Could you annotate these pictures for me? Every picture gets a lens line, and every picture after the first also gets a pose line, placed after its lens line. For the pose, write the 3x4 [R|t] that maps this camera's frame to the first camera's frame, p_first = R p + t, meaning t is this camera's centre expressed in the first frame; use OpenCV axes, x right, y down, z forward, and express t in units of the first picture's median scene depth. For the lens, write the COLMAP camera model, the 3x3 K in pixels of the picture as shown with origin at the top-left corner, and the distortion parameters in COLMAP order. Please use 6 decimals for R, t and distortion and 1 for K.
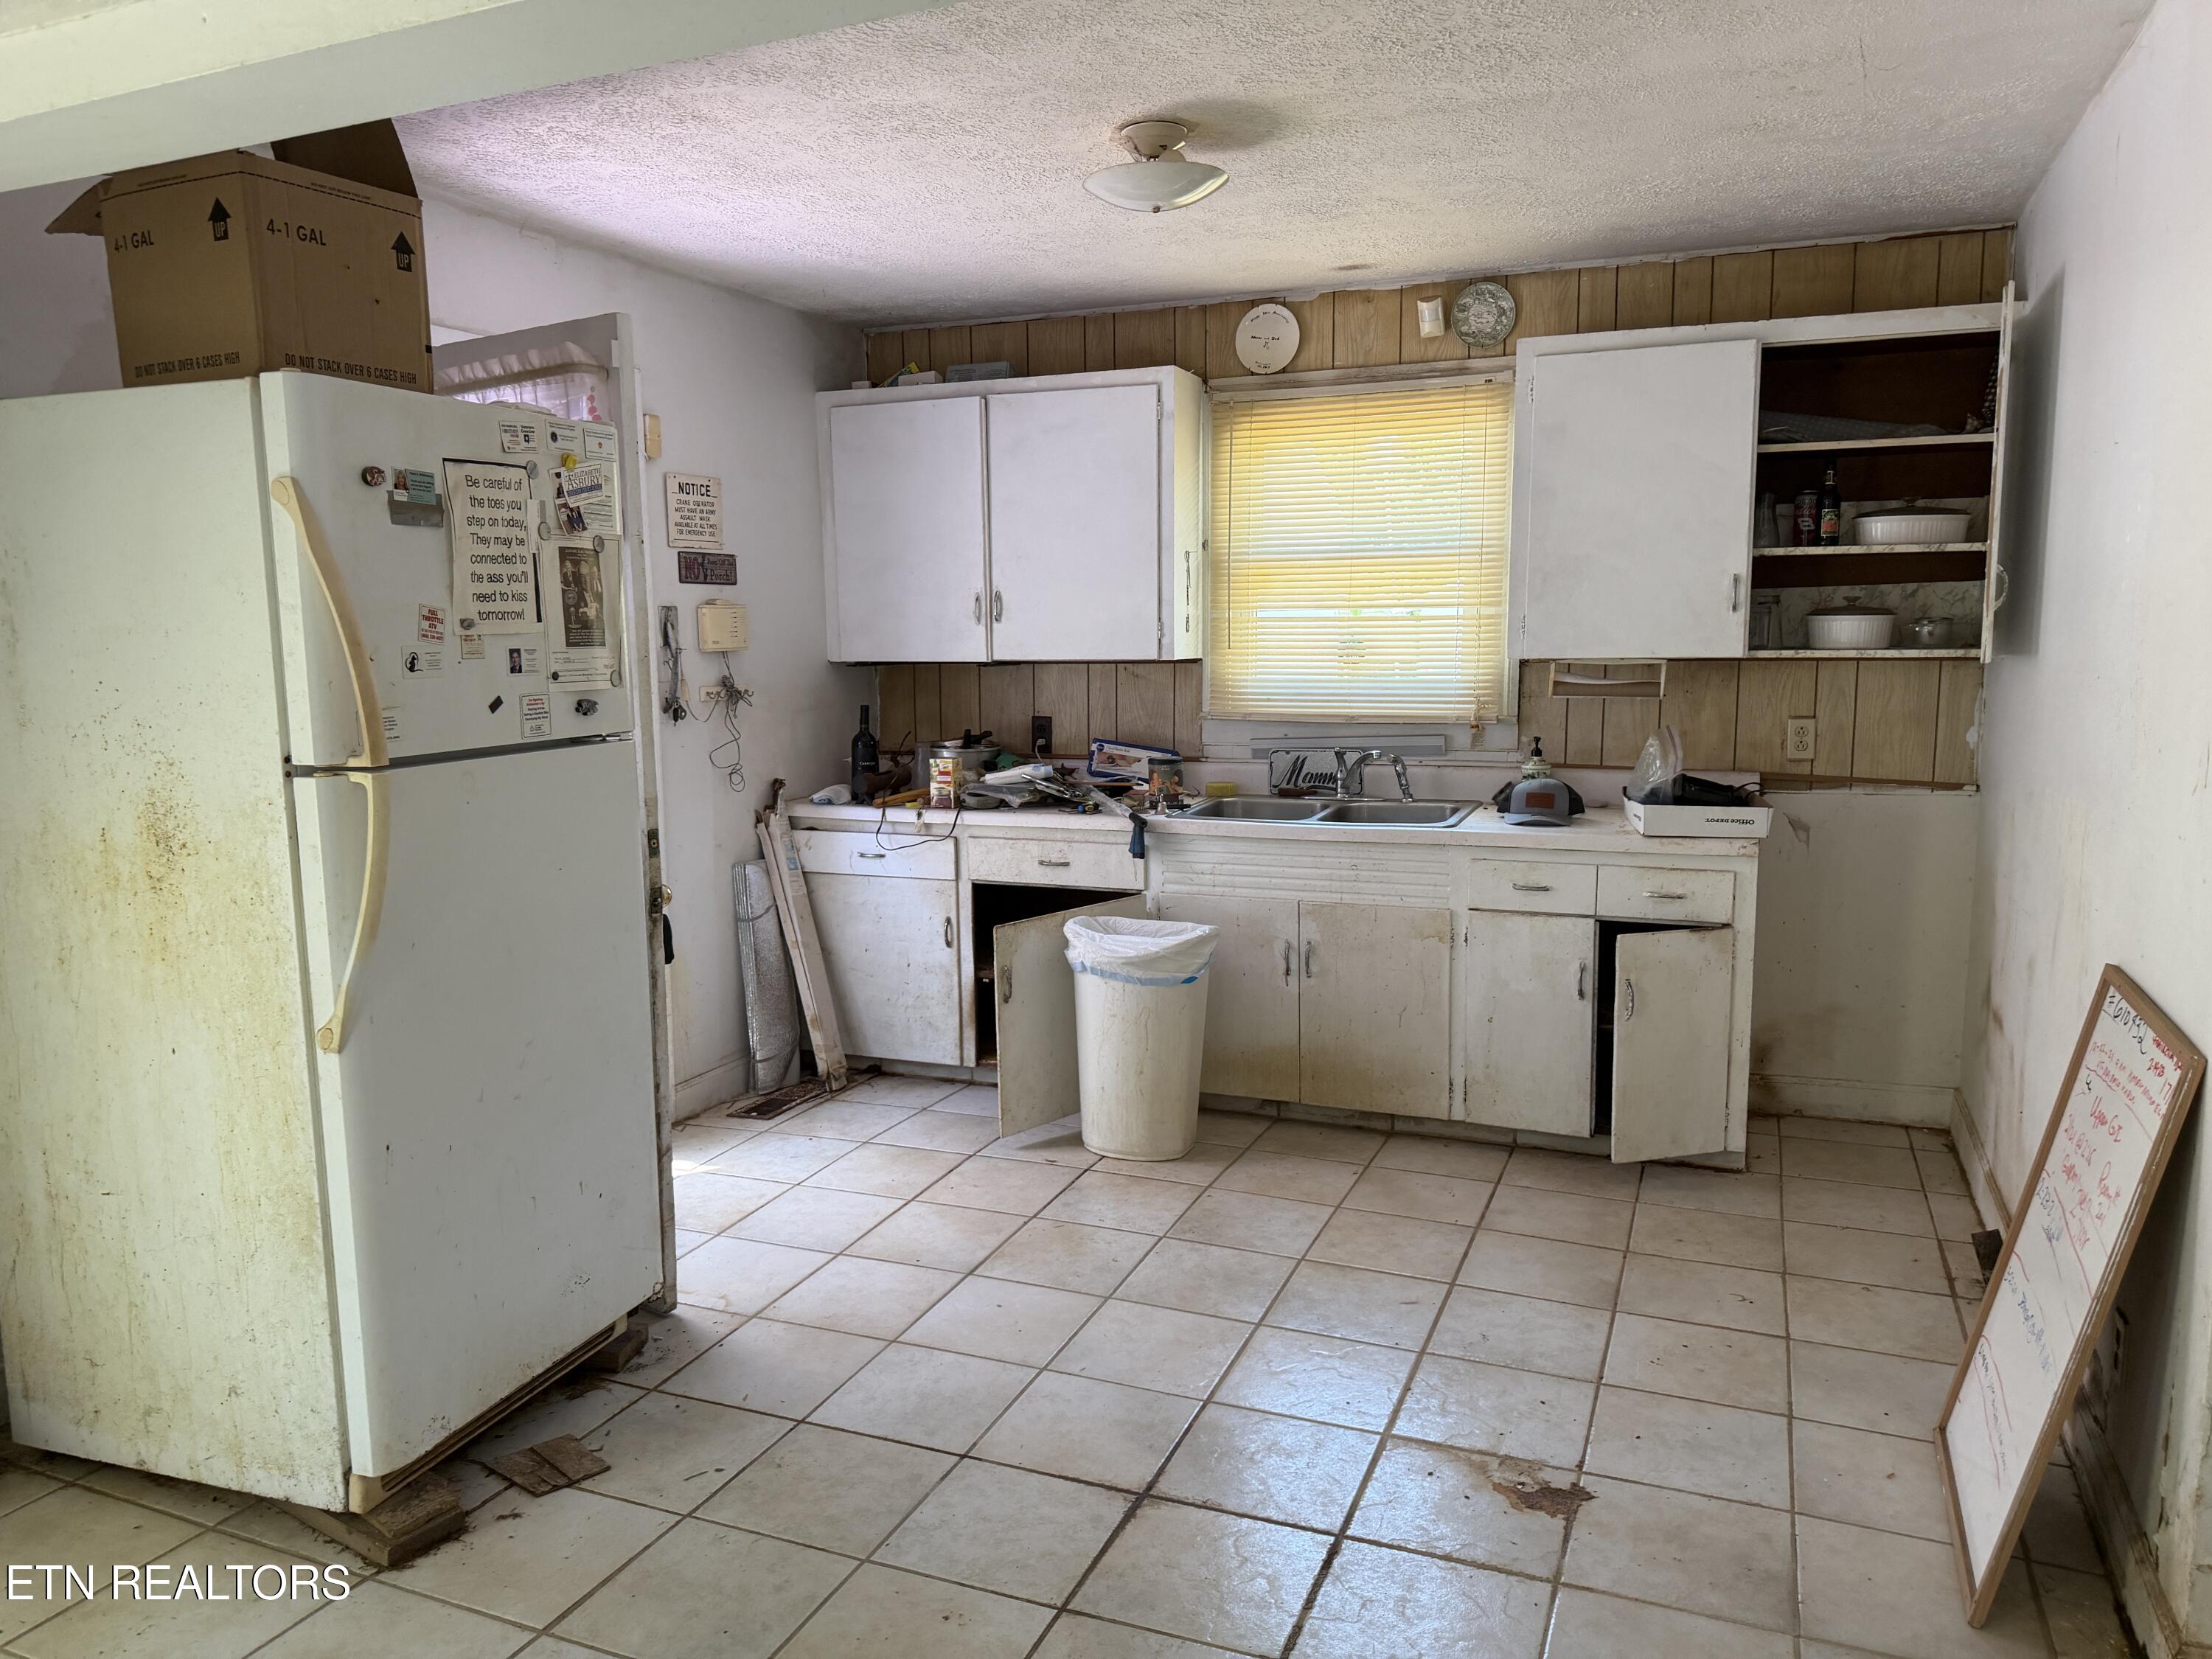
lens RADIAL K [[1562.5, 0, 1111.2], [0, 1562.5, 833.1], [0, 0, 1]] dist [0.072075, -0.011040]
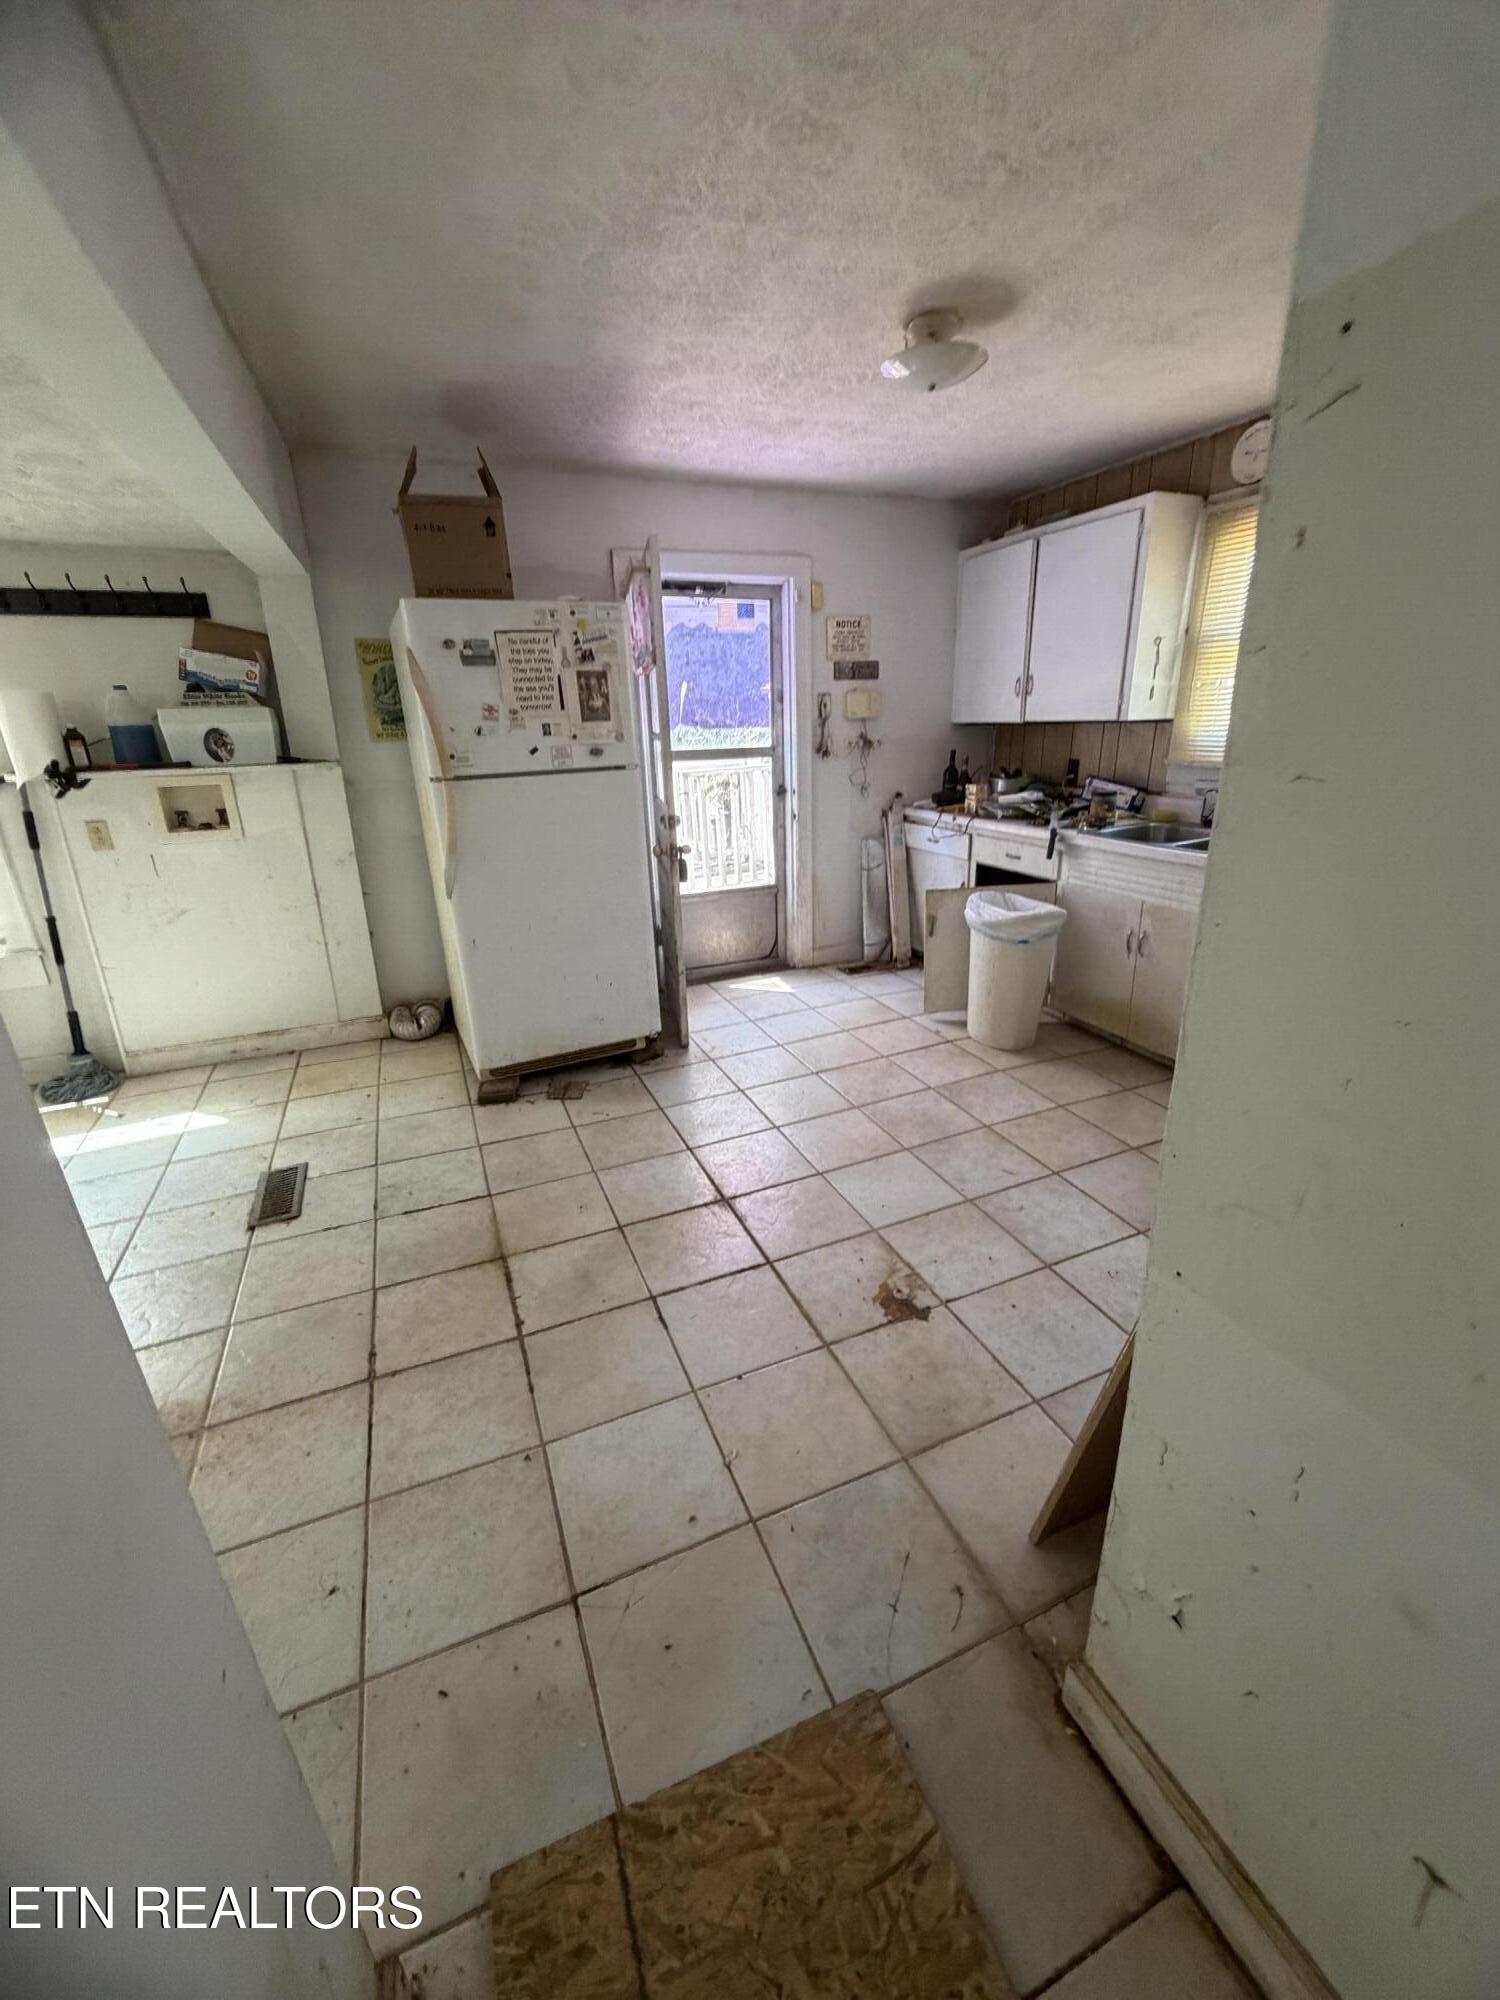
lens RADIAL K [[801.6, 0, 747.4], [0, 801.6, 990.9], [0, 0, 1]] dist [0.004481, -0.000514]
pose [[0.708997, 0.219517, -0.670176, 0.358264], [-0.068367, 0.967238, 0.244493, -0.030088], [0.701890, -0.127527, 0.700777, 0.228394]]
